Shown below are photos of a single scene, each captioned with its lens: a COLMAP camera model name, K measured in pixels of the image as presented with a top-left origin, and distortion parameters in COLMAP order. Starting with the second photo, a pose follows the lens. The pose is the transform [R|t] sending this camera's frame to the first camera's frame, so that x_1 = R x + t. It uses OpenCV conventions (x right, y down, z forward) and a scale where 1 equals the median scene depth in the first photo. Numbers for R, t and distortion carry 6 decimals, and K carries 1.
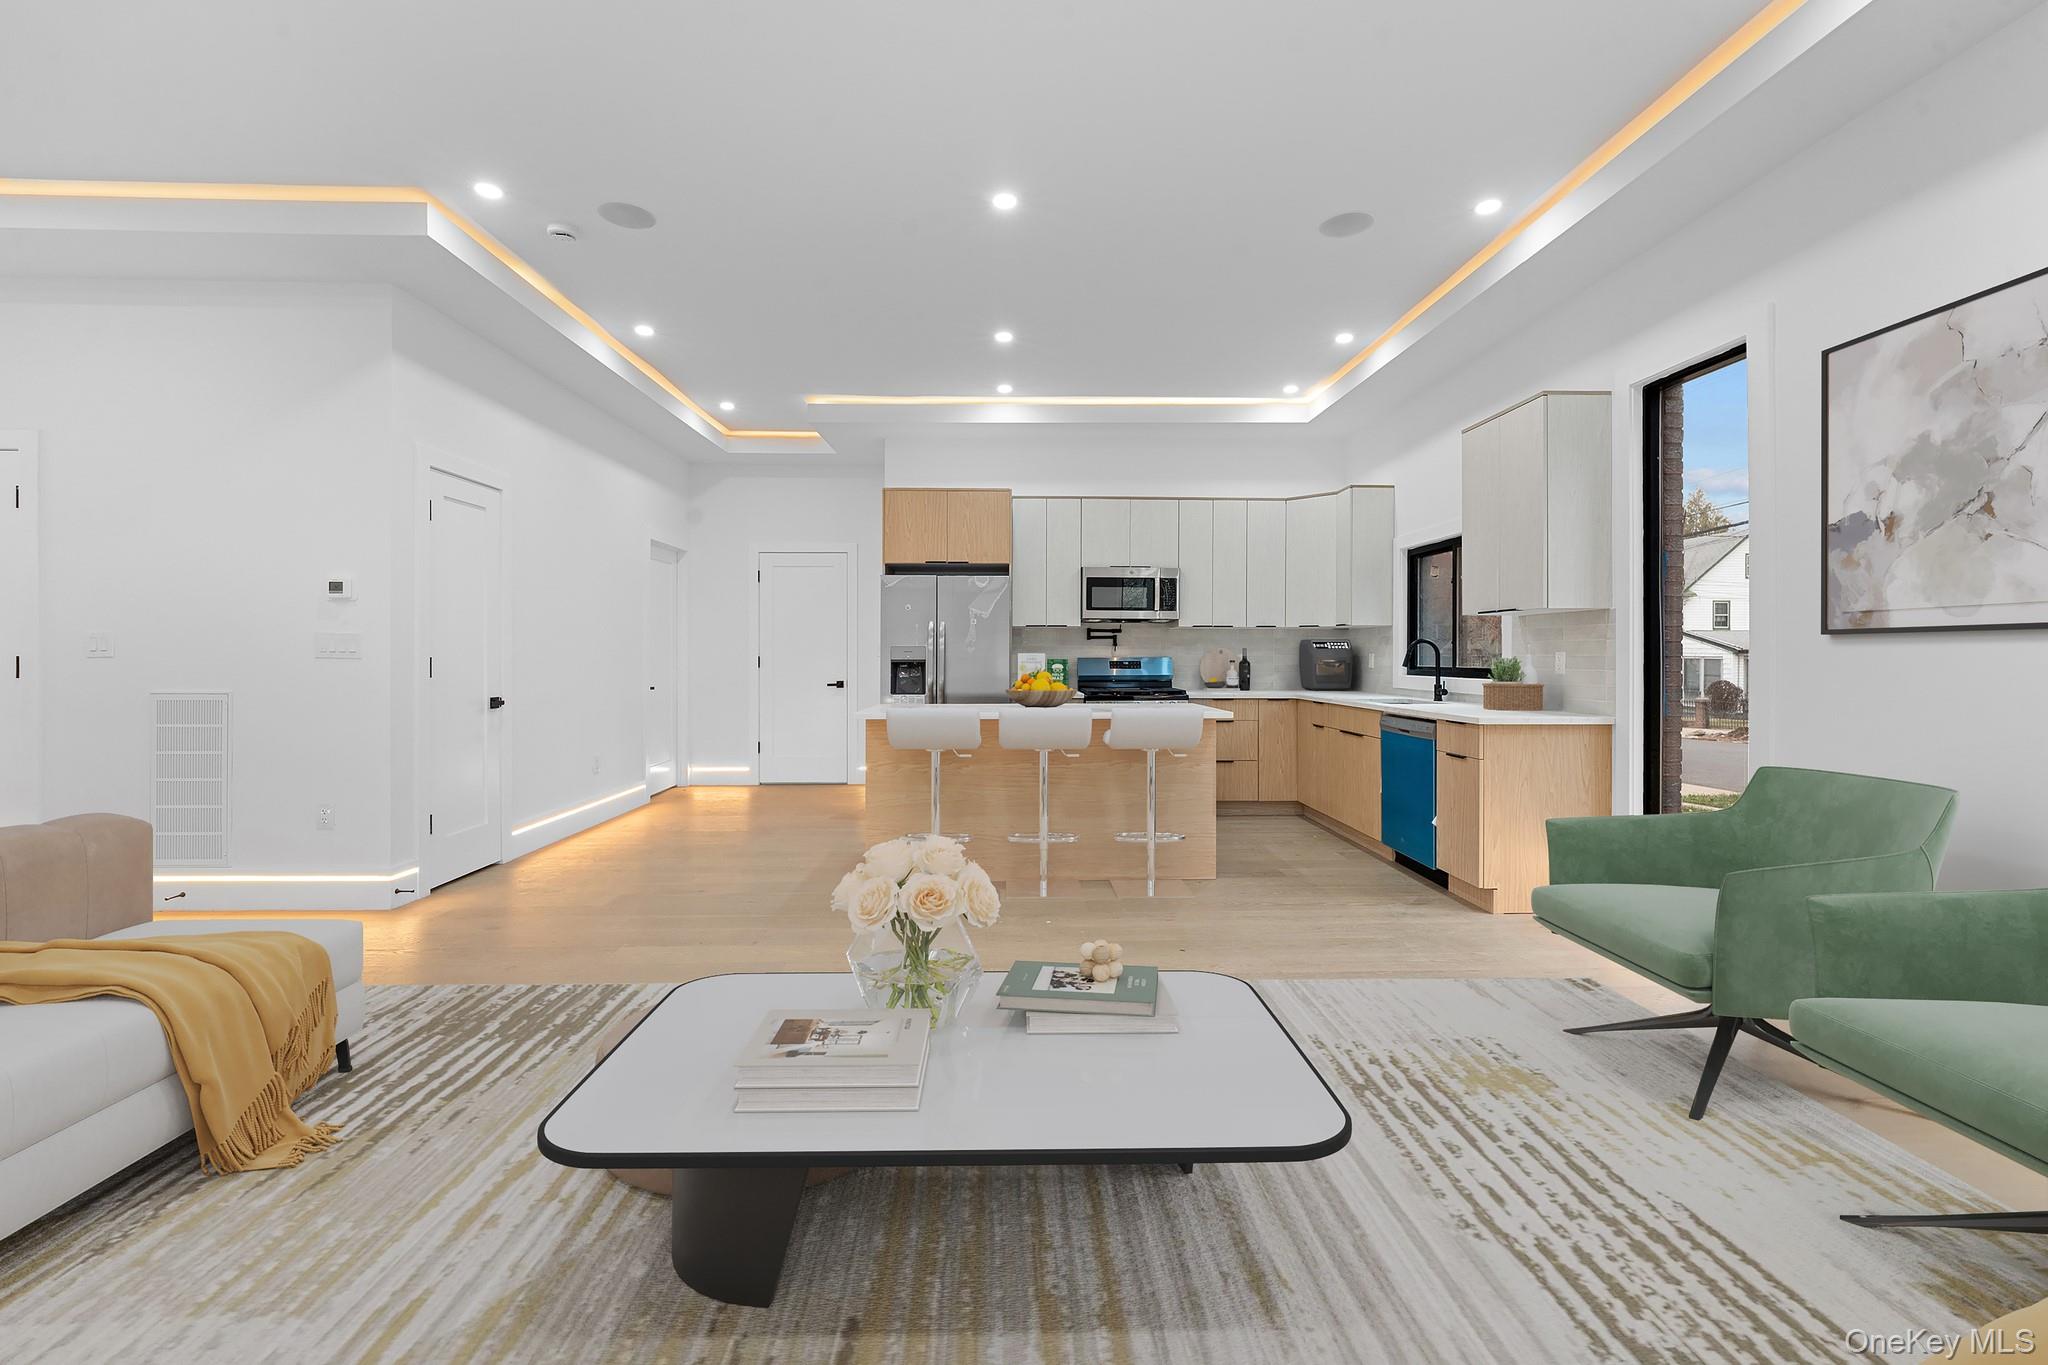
lens RADIAL K [[828.8, 0, 1020.5], [0, 828.8, 656.5], [0, 0, 1]] dist [-0.000435, -0.000064]
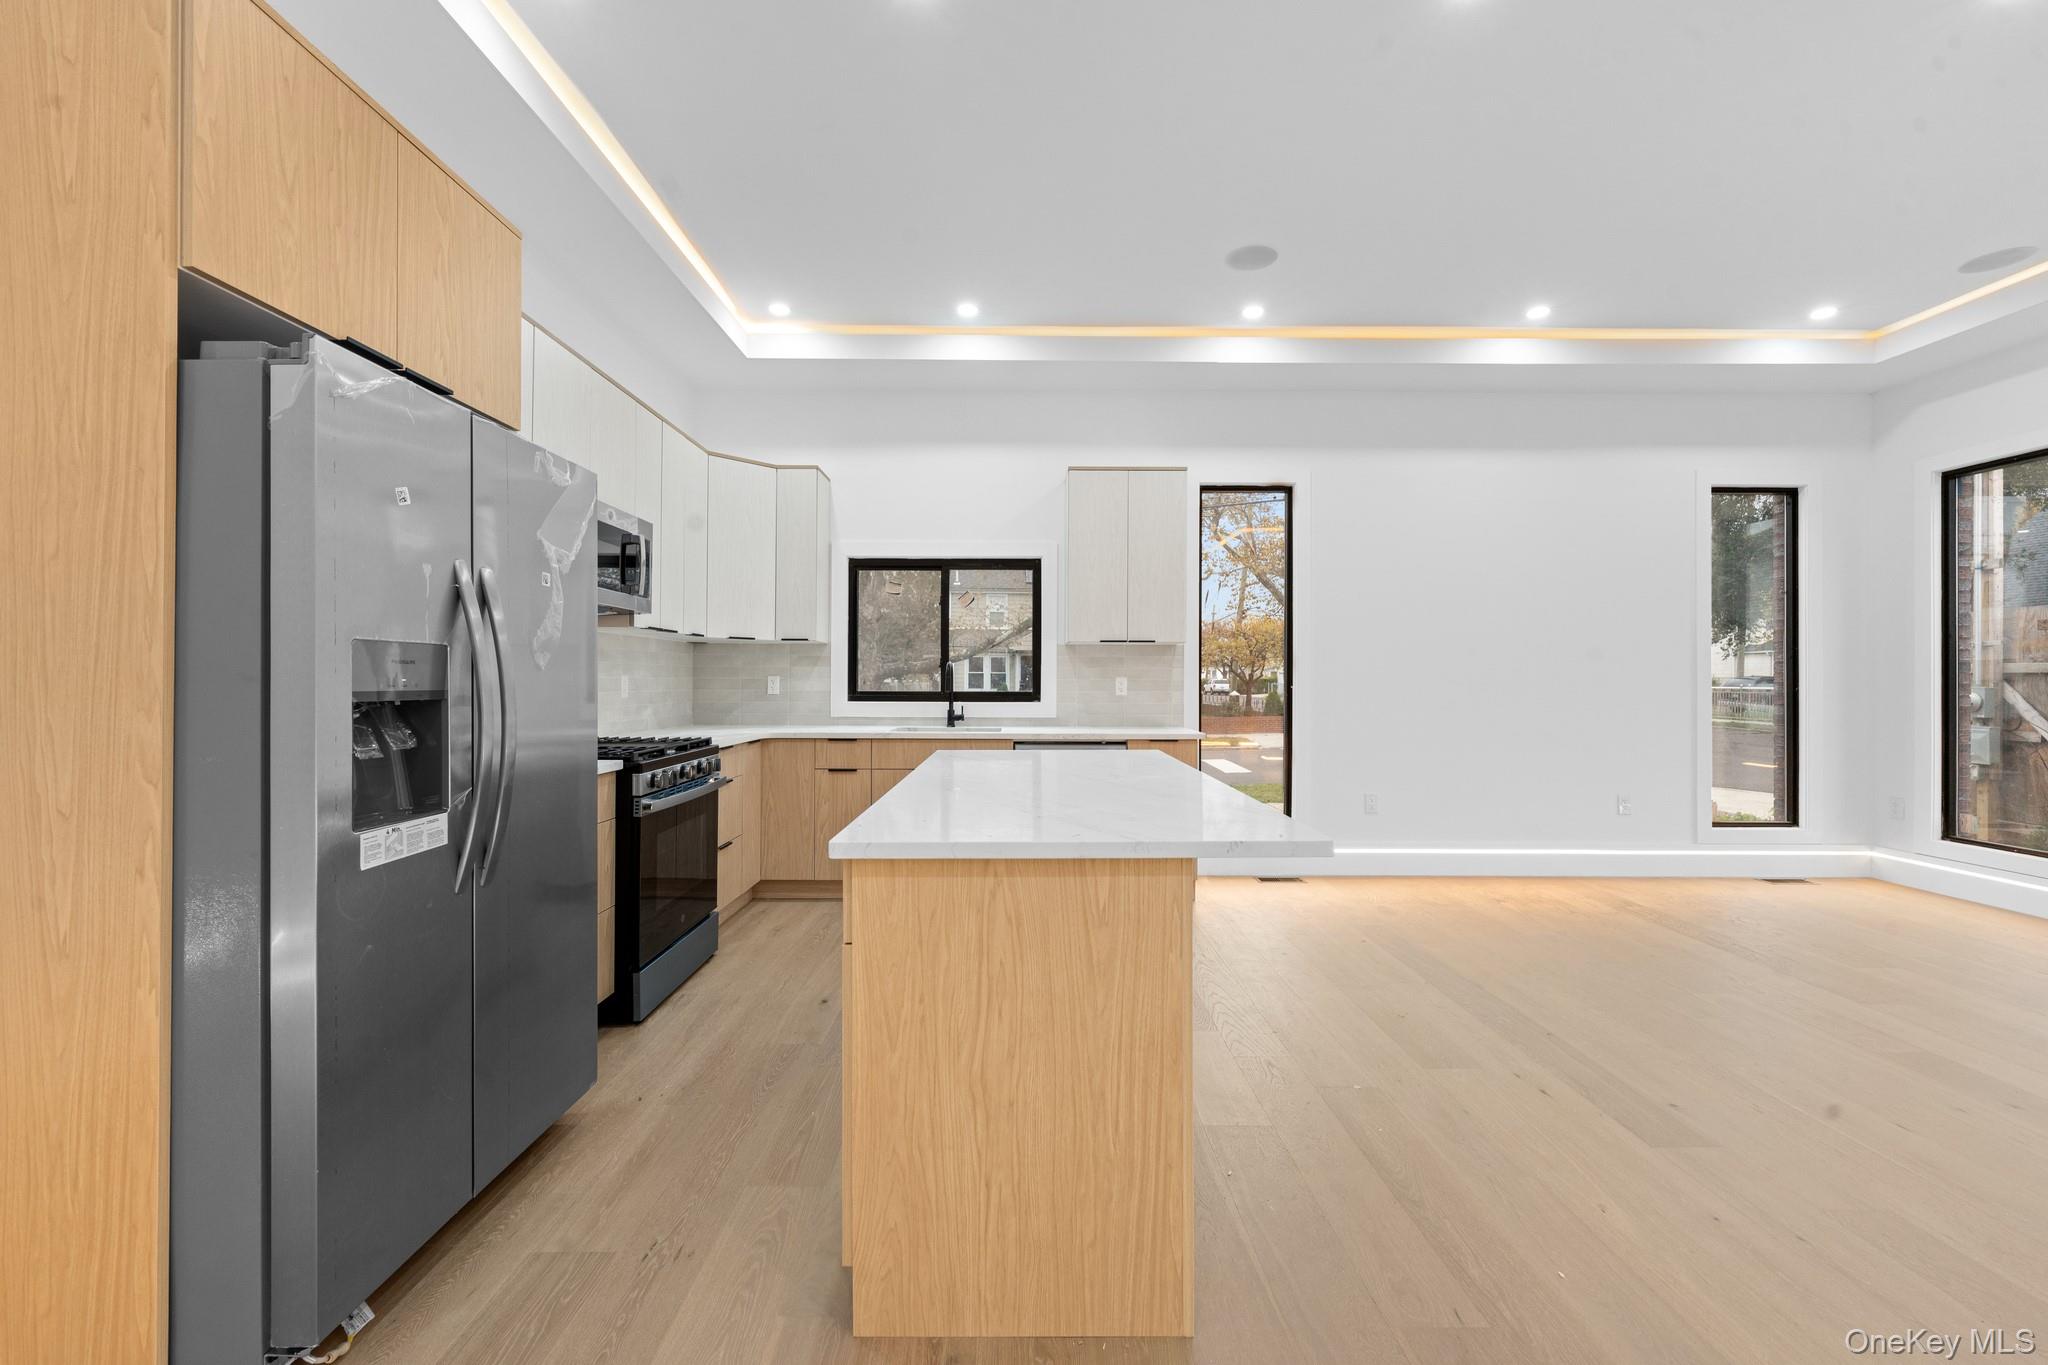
lens RADIAL K [[833.1, 0, 1014.6], [0, 833.1, 680.3], [0, 0, 1]] dist [-0.001836, -0.000181]
pose [[0.017204, -0.000132, 0.999852, -0.409473], [-0.005597, 0.999984, 0.000229, -0.001073], [-0.999836, -0.005600, 0.017203, 0.812492]]
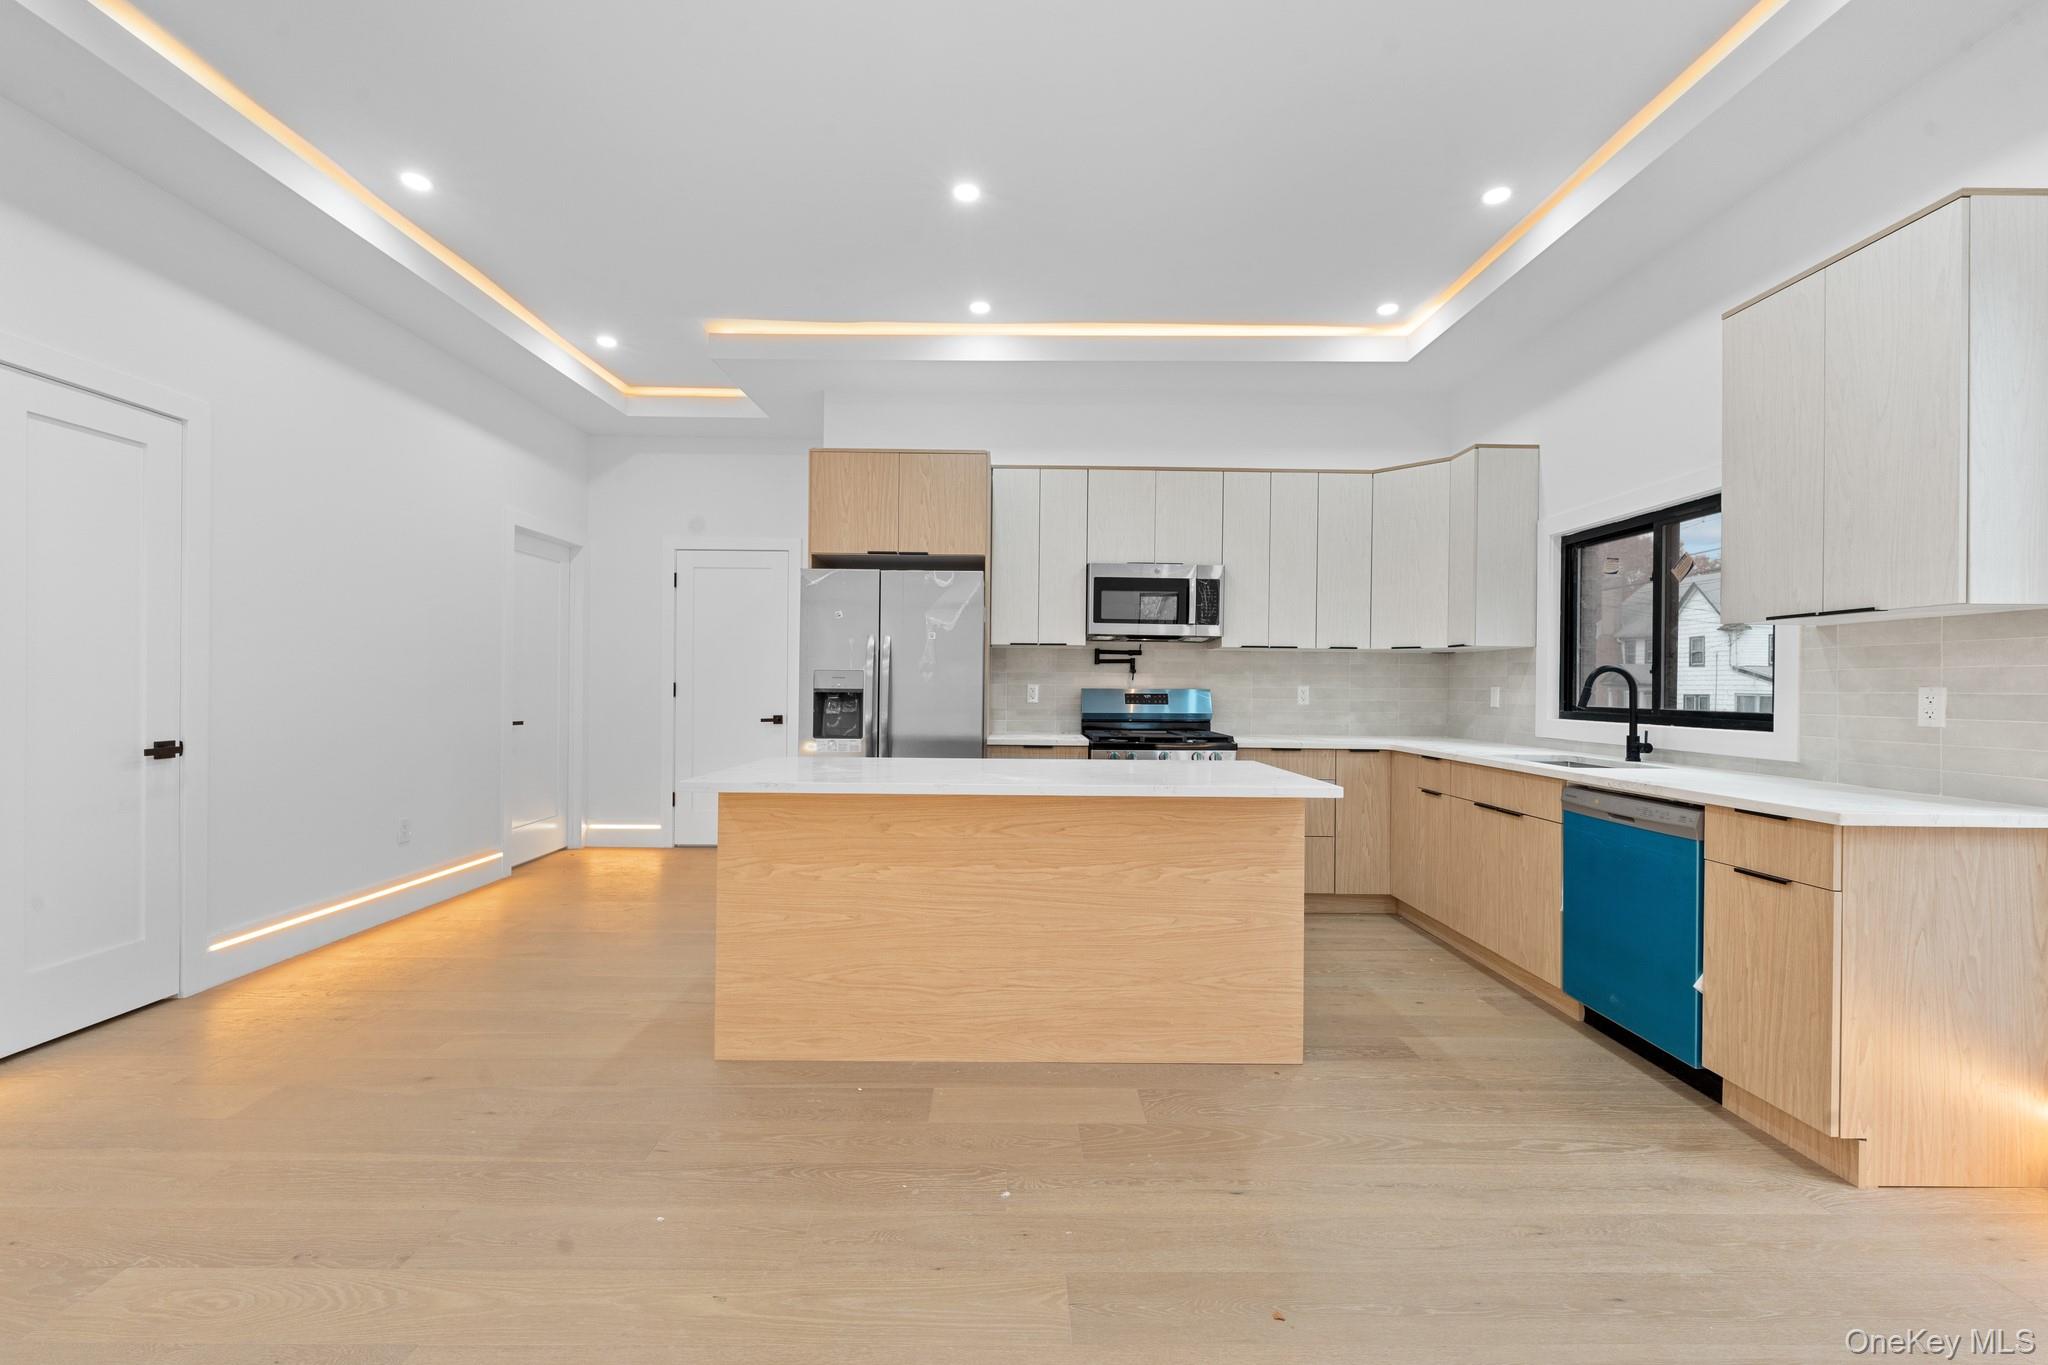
lens RADIAL K [[833.1, 0, 1014.6], [0, 833.1, 680.3], [0, 0, 1]] dist [-0.001836, -0.000181]
pose [[0.999704, 0.010012, -0.022168, 0.030062], [-0.010150, 0.999930, -0.006117, -0.000802], [0.022105, 0.006340, 0.999736, 0.301790]]
